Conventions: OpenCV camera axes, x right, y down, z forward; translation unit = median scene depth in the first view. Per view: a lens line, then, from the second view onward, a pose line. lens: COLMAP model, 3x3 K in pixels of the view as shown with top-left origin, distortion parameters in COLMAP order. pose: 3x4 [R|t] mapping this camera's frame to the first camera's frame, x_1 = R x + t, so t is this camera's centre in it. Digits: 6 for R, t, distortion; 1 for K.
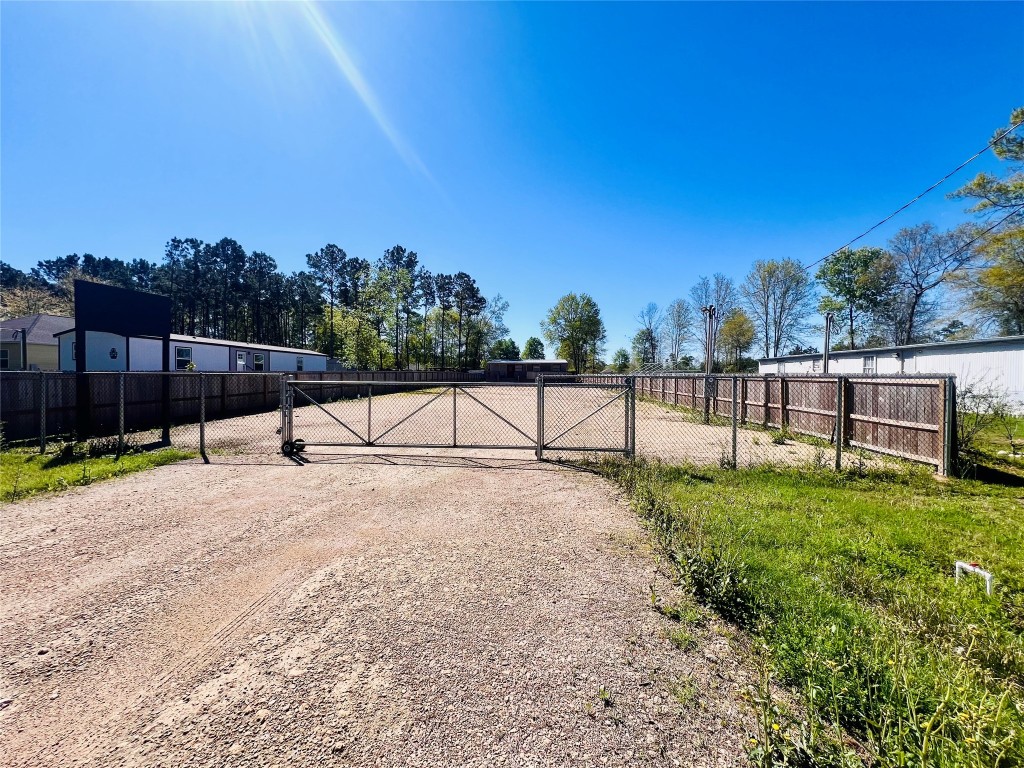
lens RADIAL K [[406.4, 0, 505.1], [0, 406.4, 387.1], [0, 0, 1]] dist [-0.006156, 0.001422]
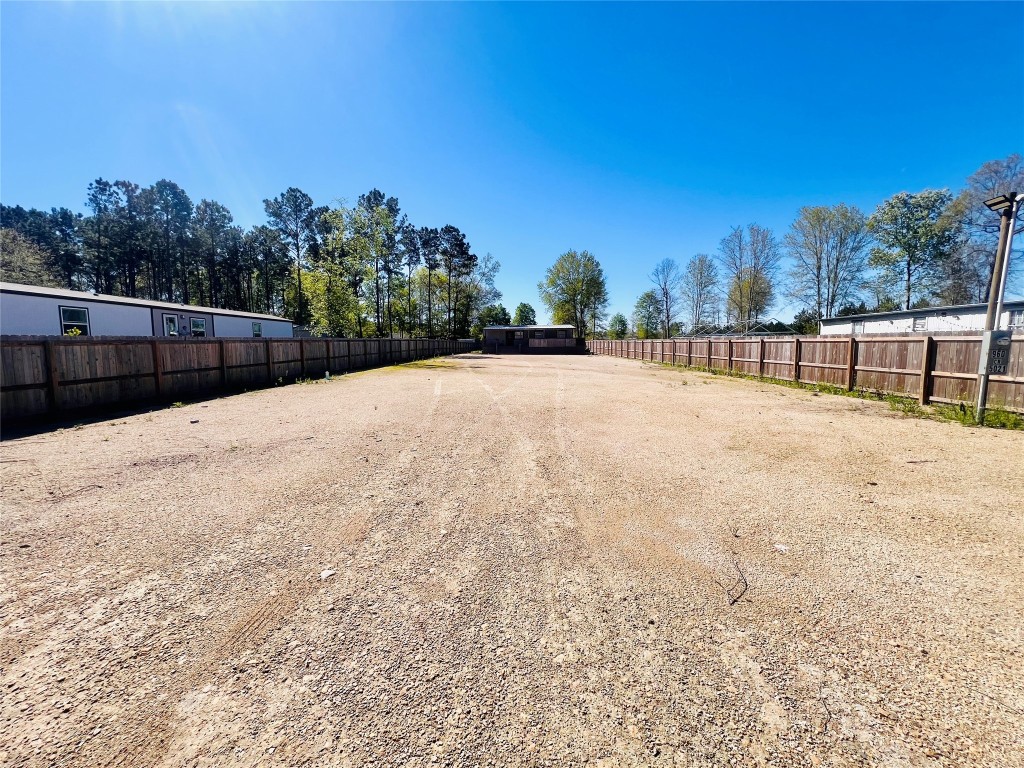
lens RADIAL K [[406.4, 0, 501.8], [0, 406.4, 391.8], [0, 0, 1]] dist [-0.006156, 0.001422]
pose [[0.999339, -0.015869, 0.032718, -0.031940], [0.012965, 0.996112, 0.087142, -0.001226], [-0.033974, -0.086660, 0.995658, 0.108686]]
